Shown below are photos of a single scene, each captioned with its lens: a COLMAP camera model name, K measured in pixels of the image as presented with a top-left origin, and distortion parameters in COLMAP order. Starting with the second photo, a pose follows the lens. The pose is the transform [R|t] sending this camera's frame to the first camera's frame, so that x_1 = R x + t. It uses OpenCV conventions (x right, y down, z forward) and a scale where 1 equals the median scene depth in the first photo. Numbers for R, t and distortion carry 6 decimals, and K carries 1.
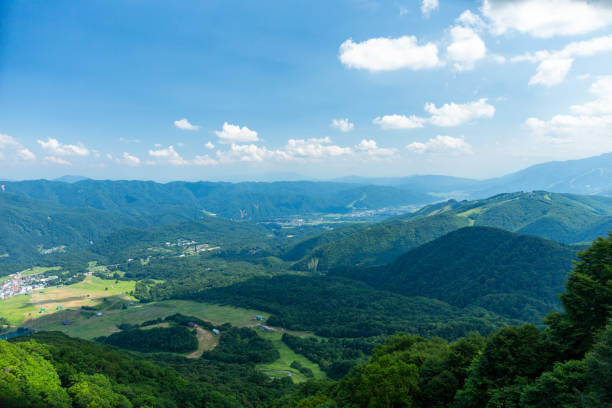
lens RADIAL K [[410.3, 0, 303.8], [0, 410.3, 195.7], [0, 0, 1]] dist [0.016085, -0.008371]
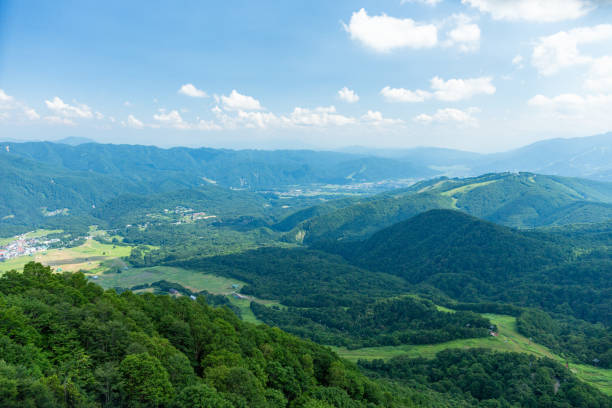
lens RADIAL K [[410.3, 0, 306.6], [0, 410.3, 201.3], [0, 0, 1]] dist [0.016085, -0.008371]
pose [[0.999437, 0.033187, -0.004987, 0.031658], [-0.032580, 0.995122, 0.093119, -0.016634], [0.008053, -0.092904, 0.995643, -0.033989]]
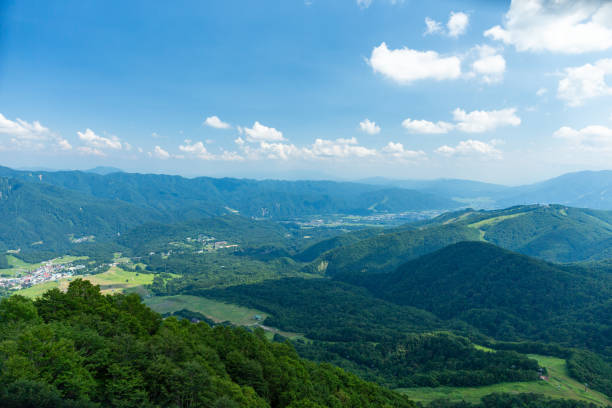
lens RADIAL K [[410.3, 0, 306.0], [0, 410.3, 201.9], [0, 0, 1]] dist [0.016085, -0.008371]
pose [[0.997385, 0.042783, -0.058244, 0.026032], [-0.041570, 0.998896, 0.021887, -0.014345], [0.059116, -0.019408, 0.998062, -0.027572]]
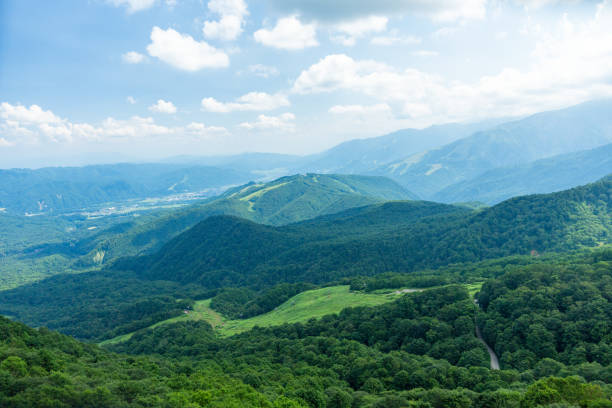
lens RADIAL K [[410.3, 0, 307.7], [0, 410.3, 199.7], [0, 0, 1]] dist [0.016085, -0.008371]
pose [[0.924349, -0.067598, 0.375512, 0.098740], [0.041839, 0.996204, 0.076340, -0.025987], [-0.379247, -0.054854, 0.923668, -0.109393]]
